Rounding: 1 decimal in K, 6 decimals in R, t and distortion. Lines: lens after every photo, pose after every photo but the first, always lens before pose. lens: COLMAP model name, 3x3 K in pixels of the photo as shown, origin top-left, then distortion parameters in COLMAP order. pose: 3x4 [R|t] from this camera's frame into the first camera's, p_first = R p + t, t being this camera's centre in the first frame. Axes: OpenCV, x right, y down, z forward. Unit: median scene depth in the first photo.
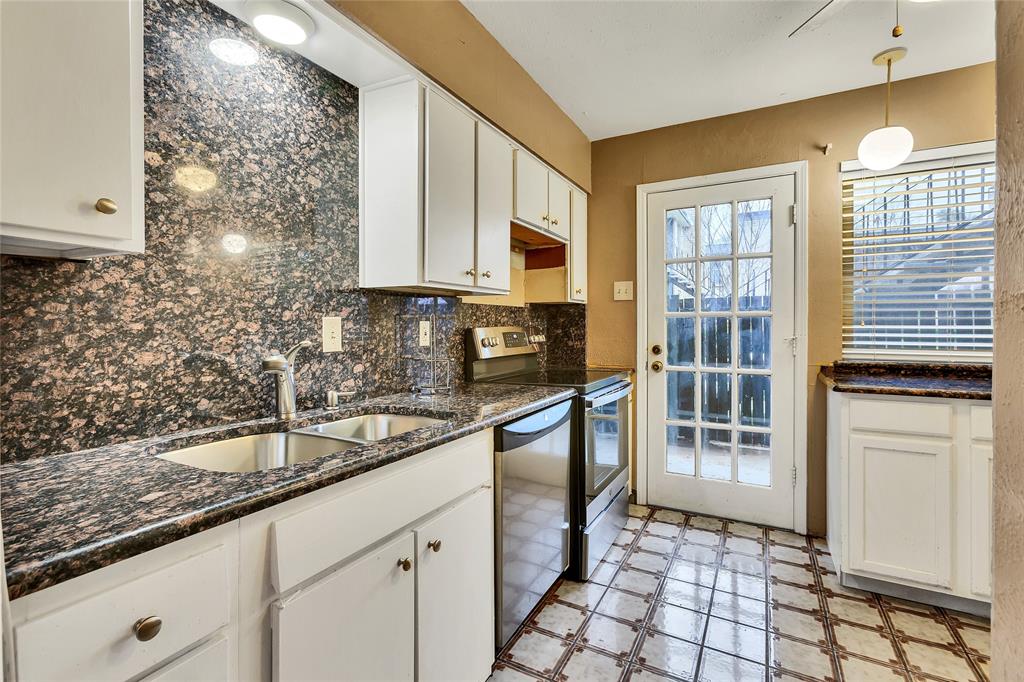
lens RADIAL K [[465.3, 0, 512.0], [0, 465.3, 341.0], [0, 0, 1]] dist [-0.001905, 0.000728]
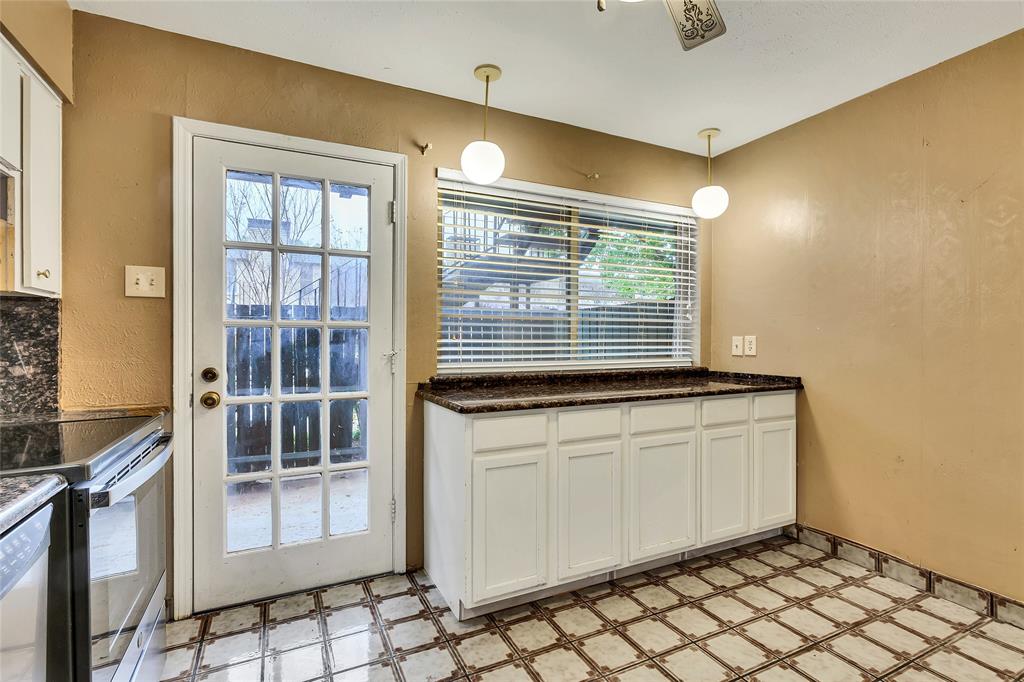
lens RADIAL K [[465.3, 0, 512.0], [0, 465.3, 341.0], [0, 0, 1]] dist [-0.001905, 0.000728]
pose [[0.559643, -0.001314, 0.828733, 0.002739], [0.022502, 0.999654, -0.013610, -0.011885], [-0.828428, 0.026265, 0.559479, 0.302975]]
